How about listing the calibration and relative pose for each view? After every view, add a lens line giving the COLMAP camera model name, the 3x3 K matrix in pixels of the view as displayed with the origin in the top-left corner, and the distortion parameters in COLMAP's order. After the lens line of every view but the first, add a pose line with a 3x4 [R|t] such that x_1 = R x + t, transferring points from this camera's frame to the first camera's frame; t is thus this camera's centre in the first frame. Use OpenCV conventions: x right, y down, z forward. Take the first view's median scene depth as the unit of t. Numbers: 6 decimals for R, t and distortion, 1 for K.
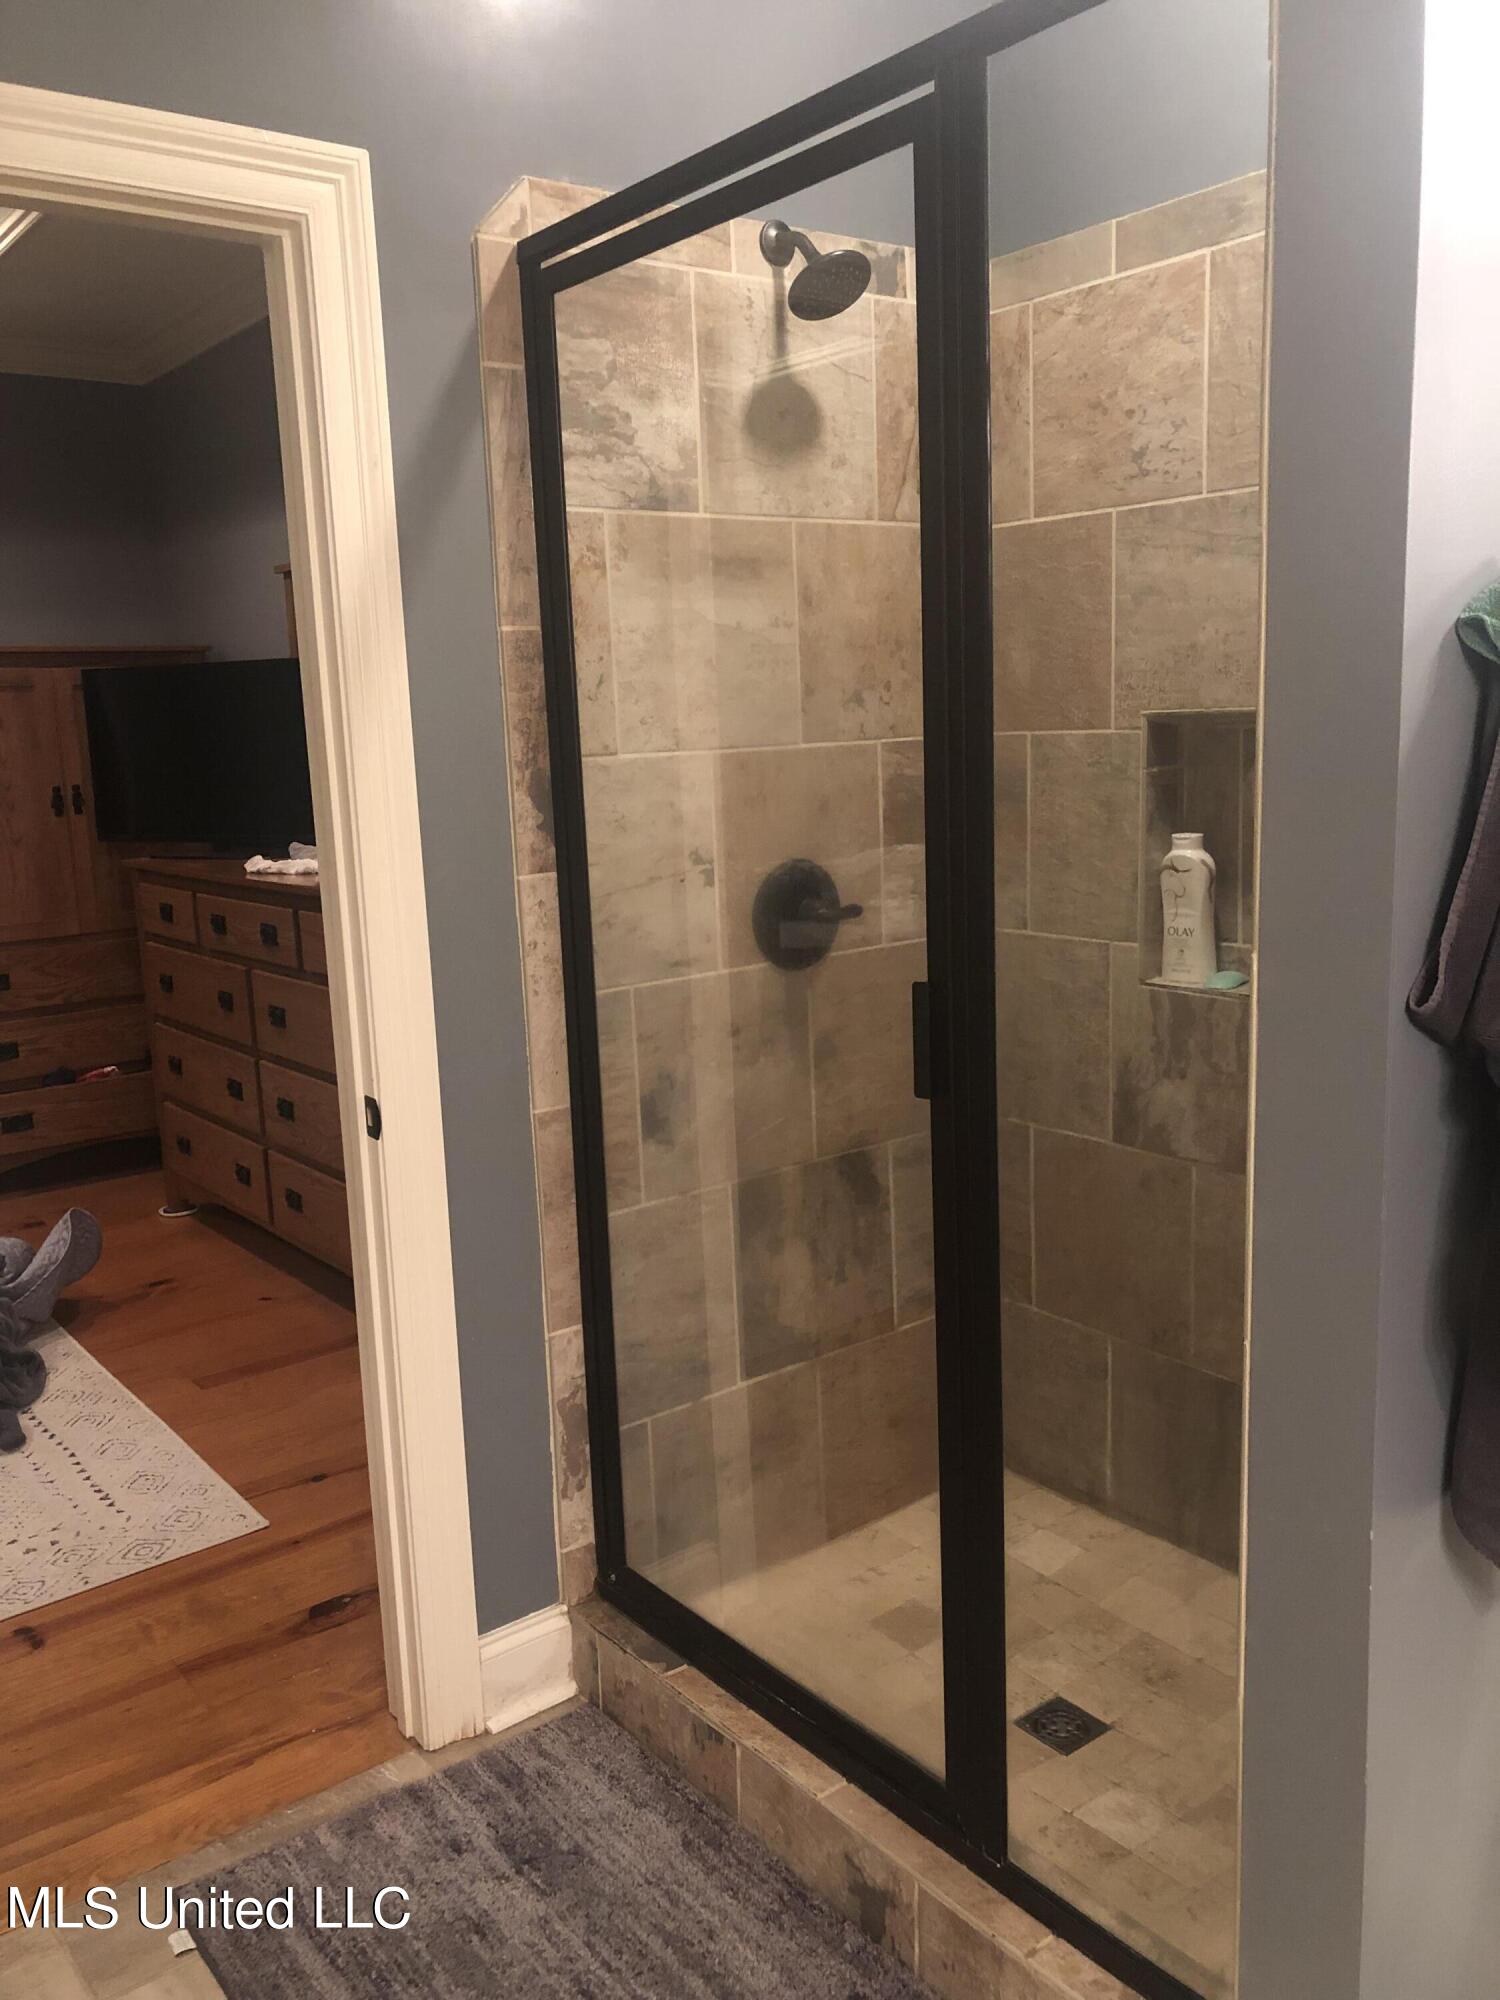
lens RADIAL K [[1645.4, 0, 750.4], [0, 1645.4, 996.1], [0, 0, 1]] dist [0.039237, -0.003709]
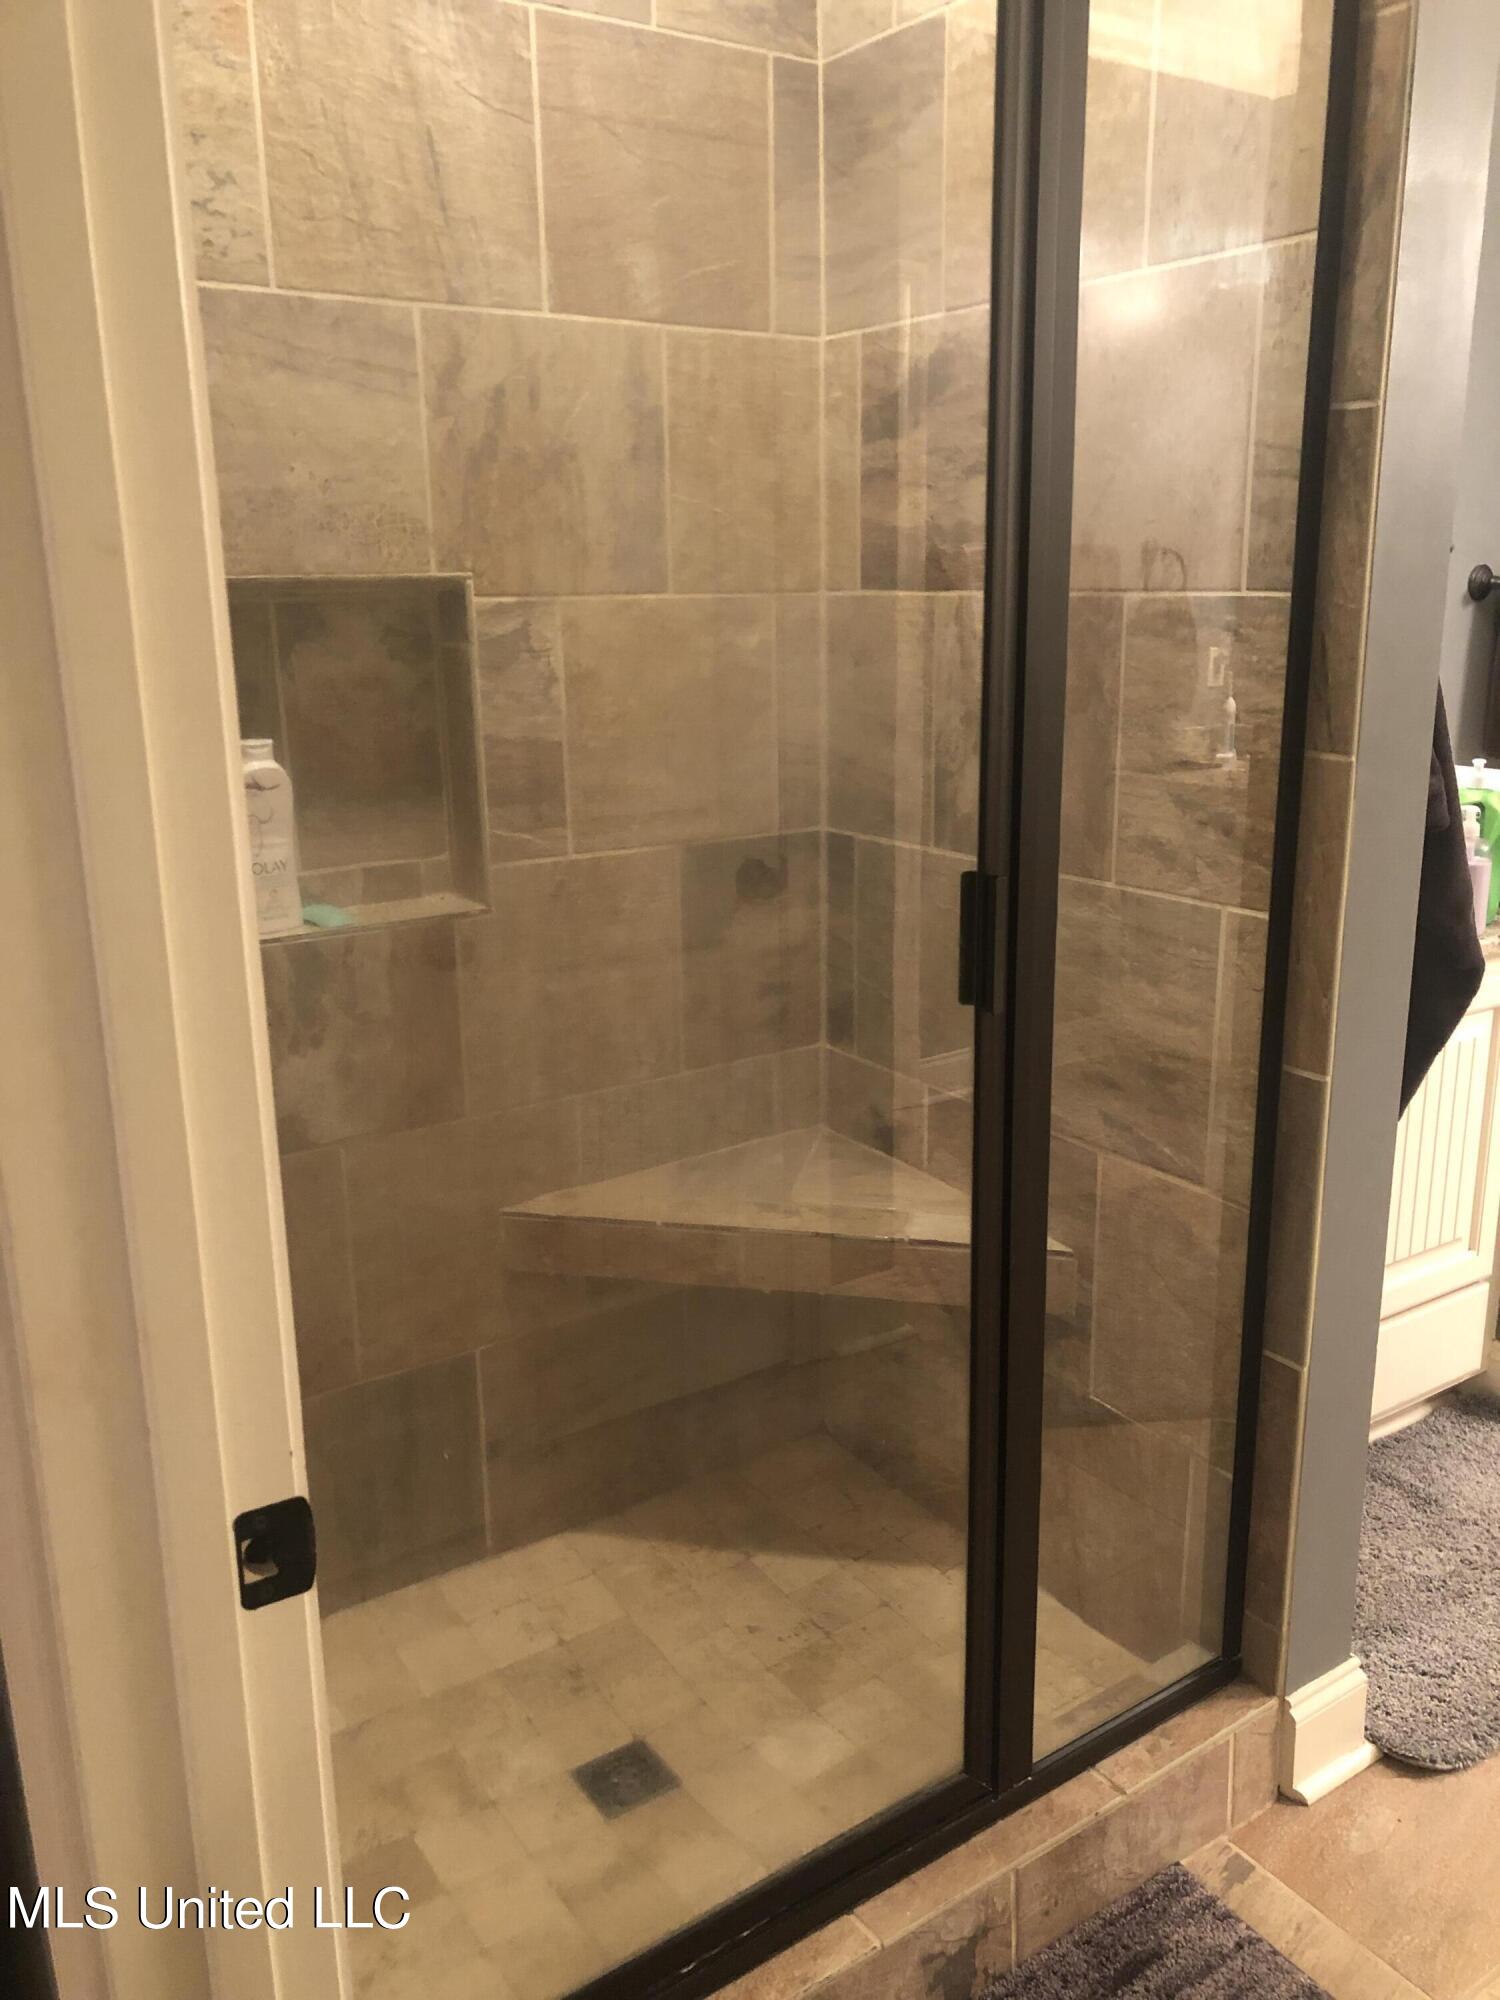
lens RADIAL K [[1645.4, 0, 751.3], [0, 1645.4, 1011.3], [0, 0, 1]] dist [0.039237, -0.003709]
pose [[0.061443, -0.218480, 0.973905, -0.537306], [0.186583, 0.961063, 0.203828, -0.097285], [-0.980516, 0.169190, 0.099815, 0.765893]]
